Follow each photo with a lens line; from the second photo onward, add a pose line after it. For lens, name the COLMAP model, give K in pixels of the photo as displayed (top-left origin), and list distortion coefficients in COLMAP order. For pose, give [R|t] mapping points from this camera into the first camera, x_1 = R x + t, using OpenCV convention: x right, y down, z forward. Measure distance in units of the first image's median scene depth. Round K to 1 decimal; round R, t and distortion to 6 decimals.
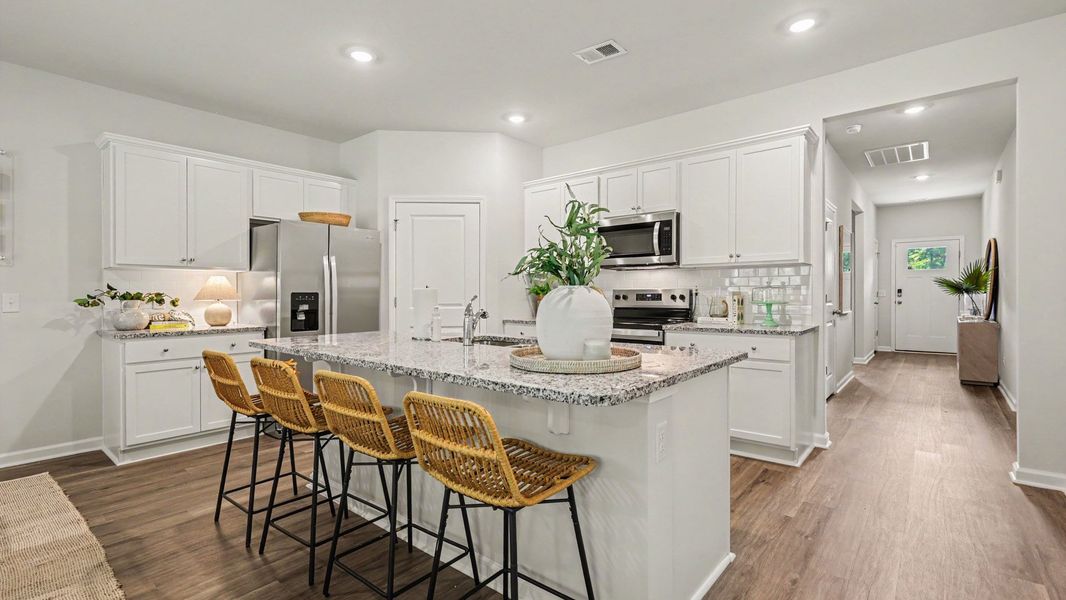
lens RADIAL K [[484.4, 0, 529.2], [0, 484.4, 294.5], [0, 0, 1]] dist [-0.002310, -0.000059]
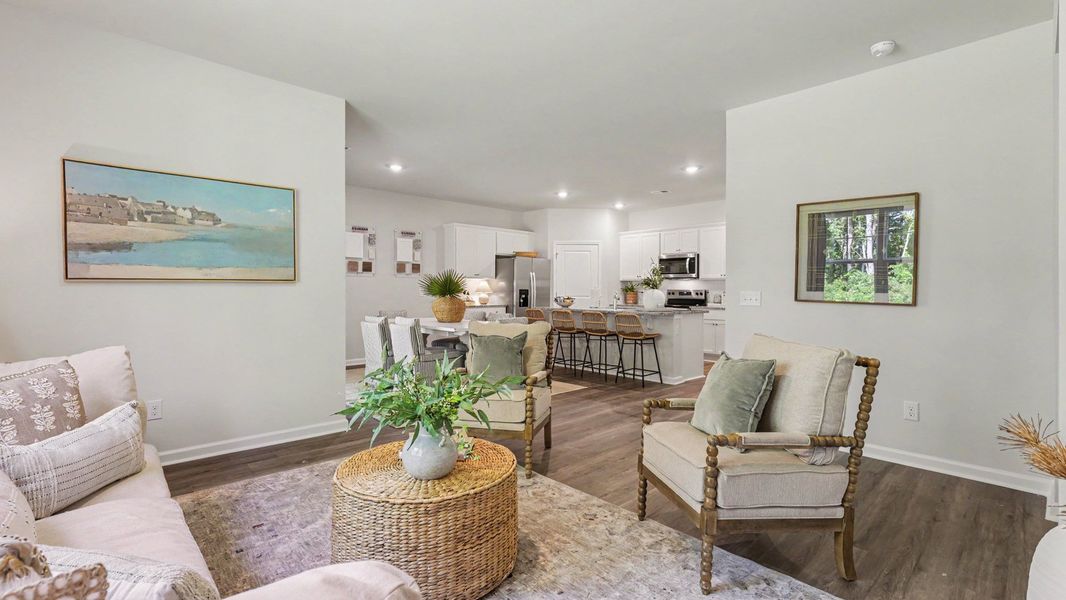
lens RADIAL K [[484.4, 0, 529.2], [0, 484.4, 294.5], [0, 0, 1]] dist [-0.002310, -0.000059]
pose [[0.993493, 0.011816, -0.113275, -0.180861], [-0.011132, 0.999916, 0.006670, 0.003717], [0.113344, -0.005365, 0.993541, -1.152585]]
